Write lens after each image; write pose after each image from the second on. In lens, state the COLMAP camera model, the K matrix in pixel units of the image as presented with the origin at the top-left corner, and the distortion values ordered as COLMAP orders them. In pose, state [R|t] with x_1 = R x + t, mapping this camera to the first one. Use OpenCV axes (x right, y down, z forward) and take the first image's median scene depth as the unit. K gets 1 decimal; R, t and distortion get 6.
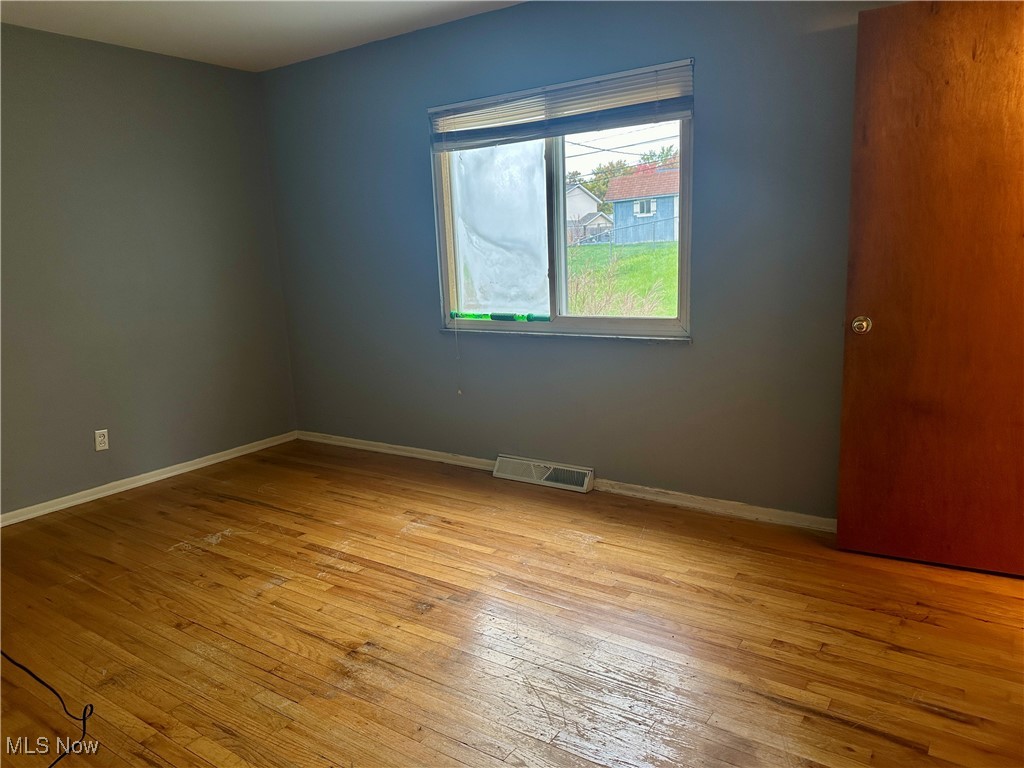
lens RADIAL K [[718.4, 0, 502.2], [0, 718.4, 384.6], [0, 0, 1]] dist [0.175662, -0.219943]
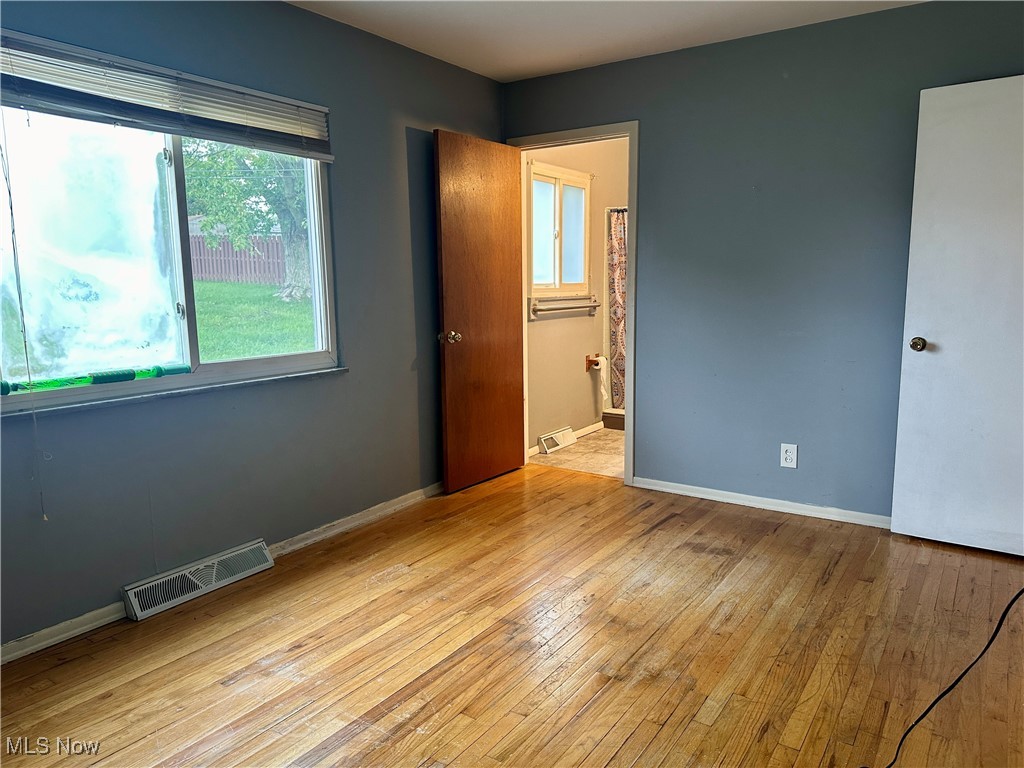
lens RADIAL K [[739.6, 0, 505.2], [0, 739.6, 387.0], [0, 0, 1]] dist [0.092195, -0.088444]
pose [[-0.017399, -0.103576, 0.994469, -0.786649], [0.206263, 0.972854, 0.104934, -0.094816], [-0.978342, 0.206948, 0.004437, 0.737692]]
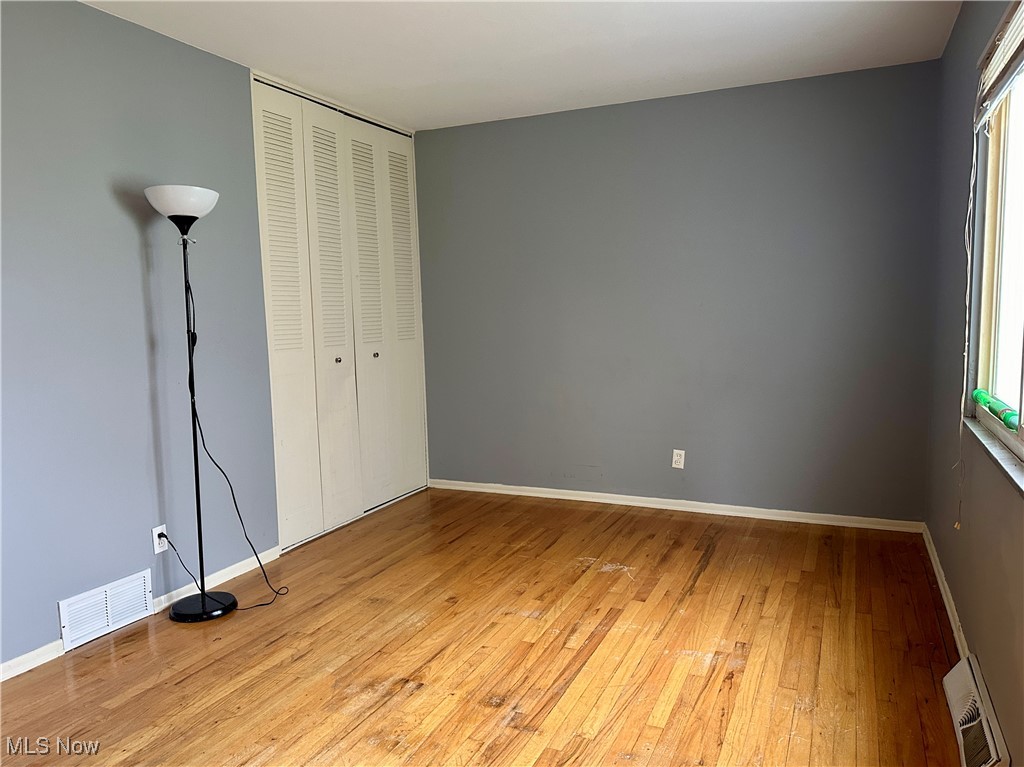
lens RADIAL K [[739.6, 0, 505.2], [0, 739.6, 386.5], [0, 0, 1]] dist [0.092195, -0.088444]
pose [[0.186179, 0.141773, -0.972233, 0.547366], [-0.173562, 0.978719, 0.109482, -0.124757], [0.967065, 0.148359, 0.206823, 0.596014]]
